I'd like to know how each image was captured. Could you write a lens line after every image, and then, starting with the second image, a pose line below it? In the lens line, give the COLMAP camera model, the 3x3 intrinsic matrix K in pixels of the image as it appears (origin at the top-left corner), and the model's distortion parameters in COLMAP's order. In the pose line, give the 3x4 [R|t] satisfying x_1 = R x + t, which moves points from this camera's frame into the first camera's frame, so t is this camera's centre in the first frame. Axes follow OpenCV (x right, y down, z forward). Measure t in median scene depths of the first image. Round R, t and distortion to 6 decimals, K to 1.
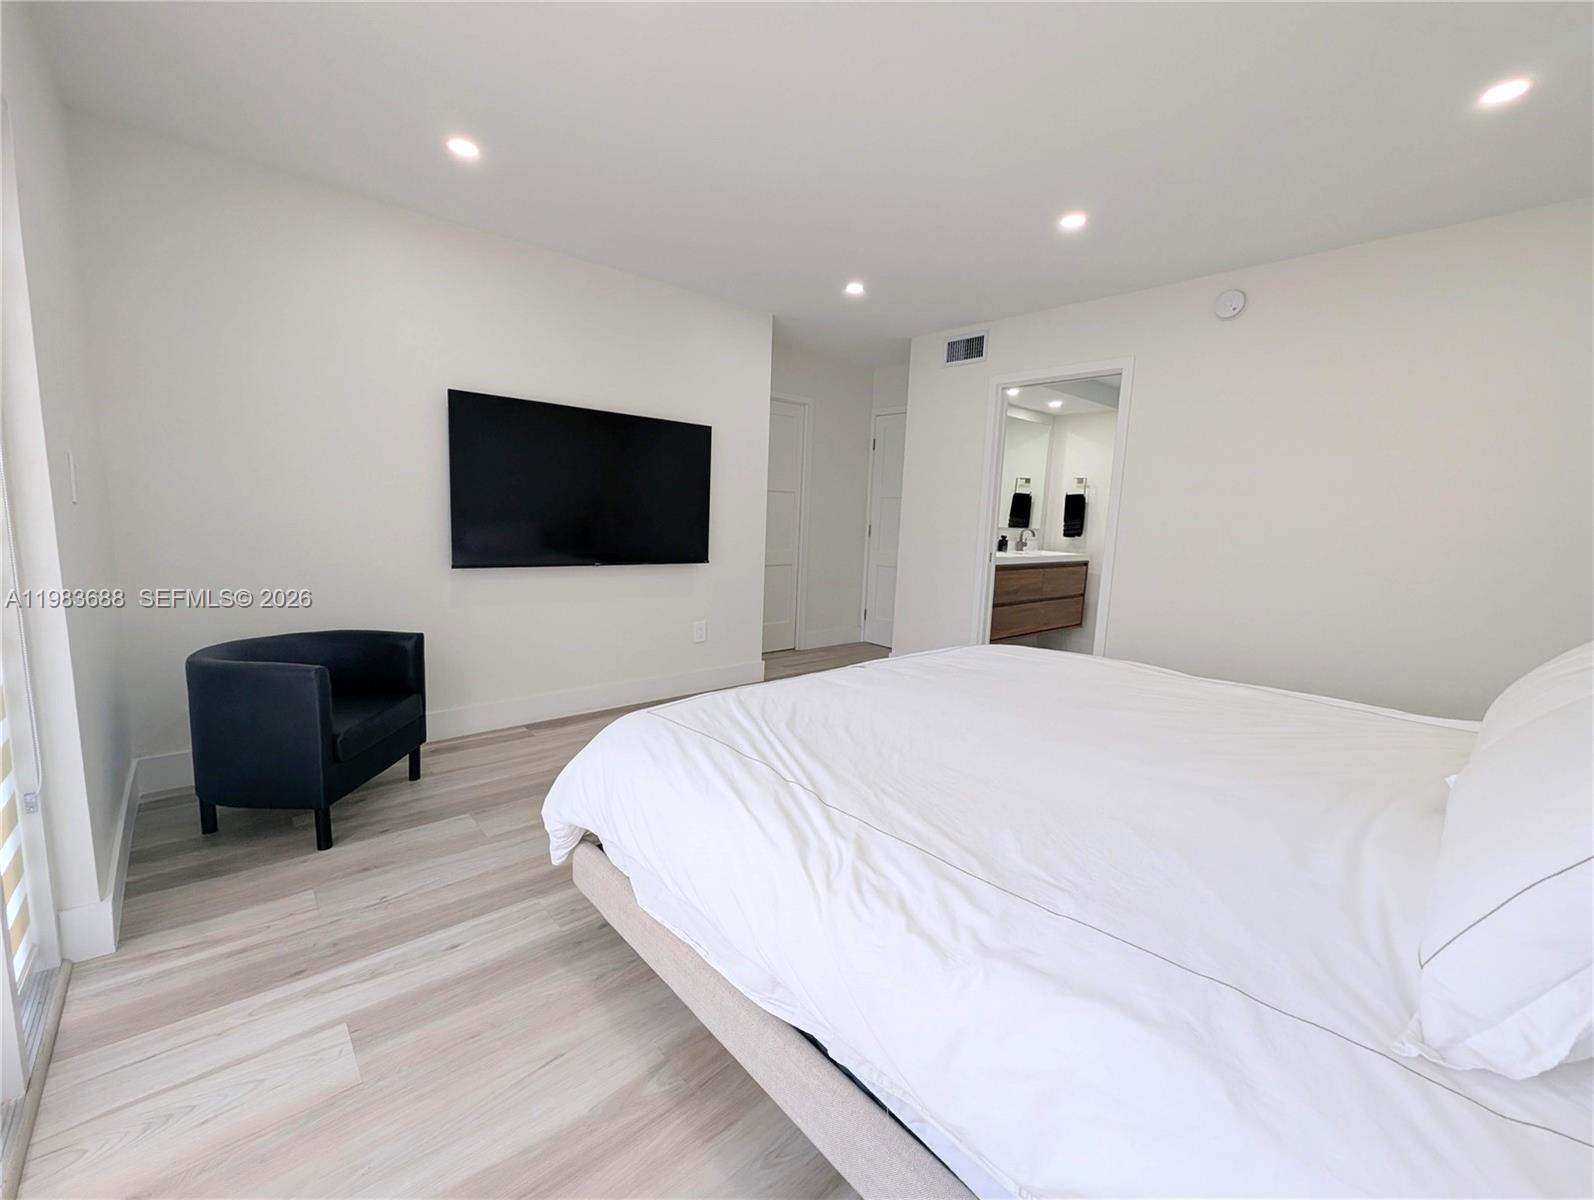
lens RADIAL K [[656.3, 0, 797.0], [0, 656.3, 600.0], [0, 0, 1]] dist [0.001693, -0.000828]
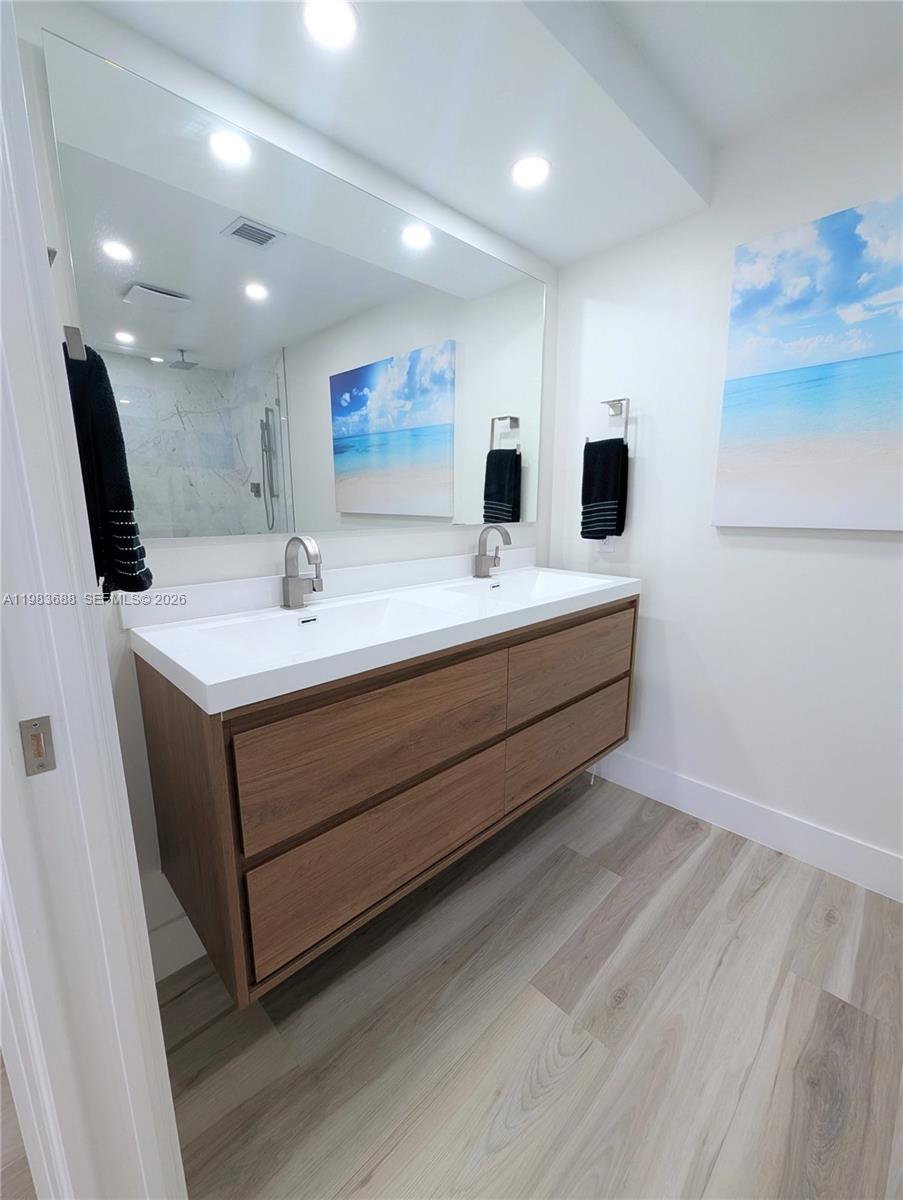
lens RADIAL K [[494.0, 0, 447.1], [0, 494.0, 599.7], [0, 0, 1]] dist [0.001693, -0.000828]
pose [[0.998223, -0.051004, 0.030802, 0.302886], [0.049004, 0.996841, 0.062508, -0.080730], [-0.033893, -0.060887, 0.997569, 0.668041]]
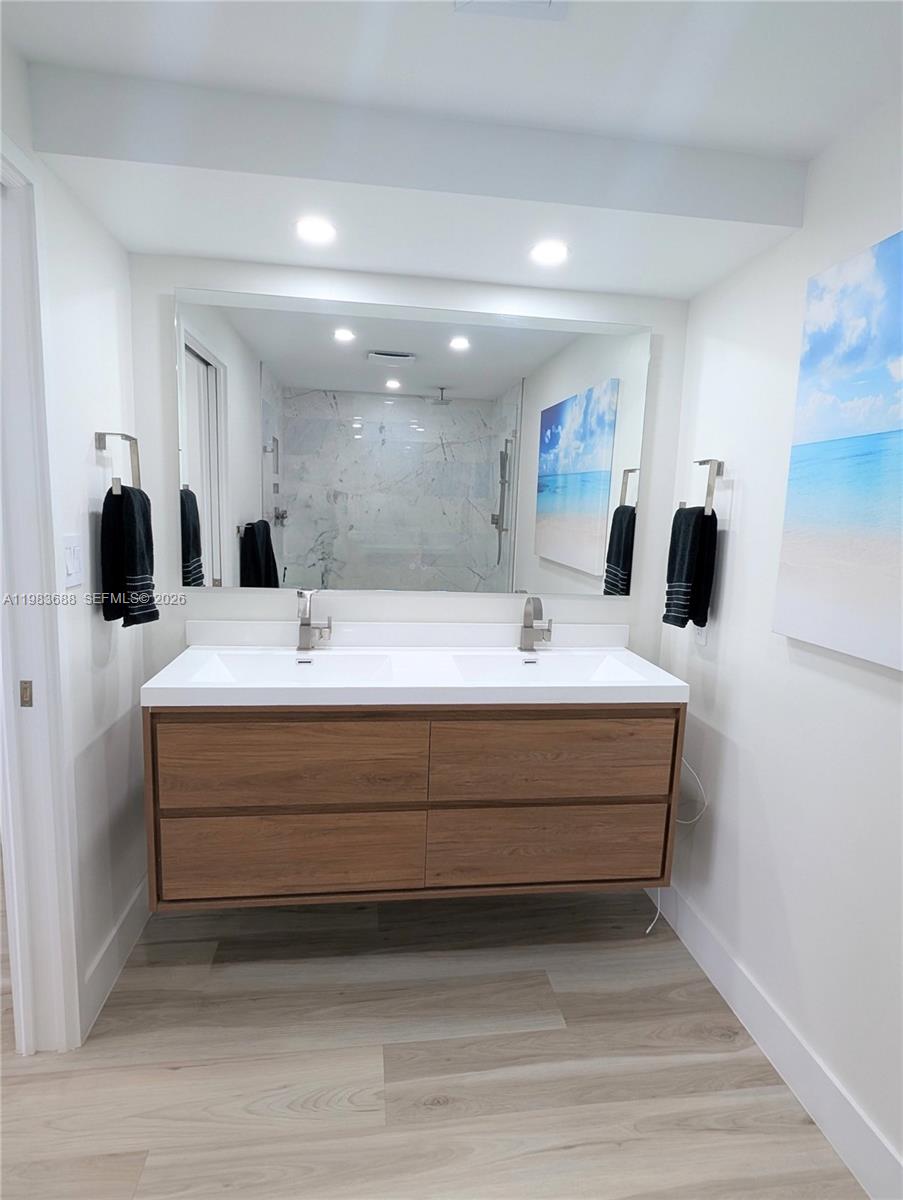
lens RADIAL K [[634.7, 0, 451.5], [0, 634.7, 600.0], [0, 0, 1]] dist [-0.000121, 0.000053]
pose [[0.829495, 0.067985, -0.554360, 0.510658], [-0.076288, 0.997053, 0.008124, -0.104148], [0.553279, 0.035552, 0.832237, 0.642871]]
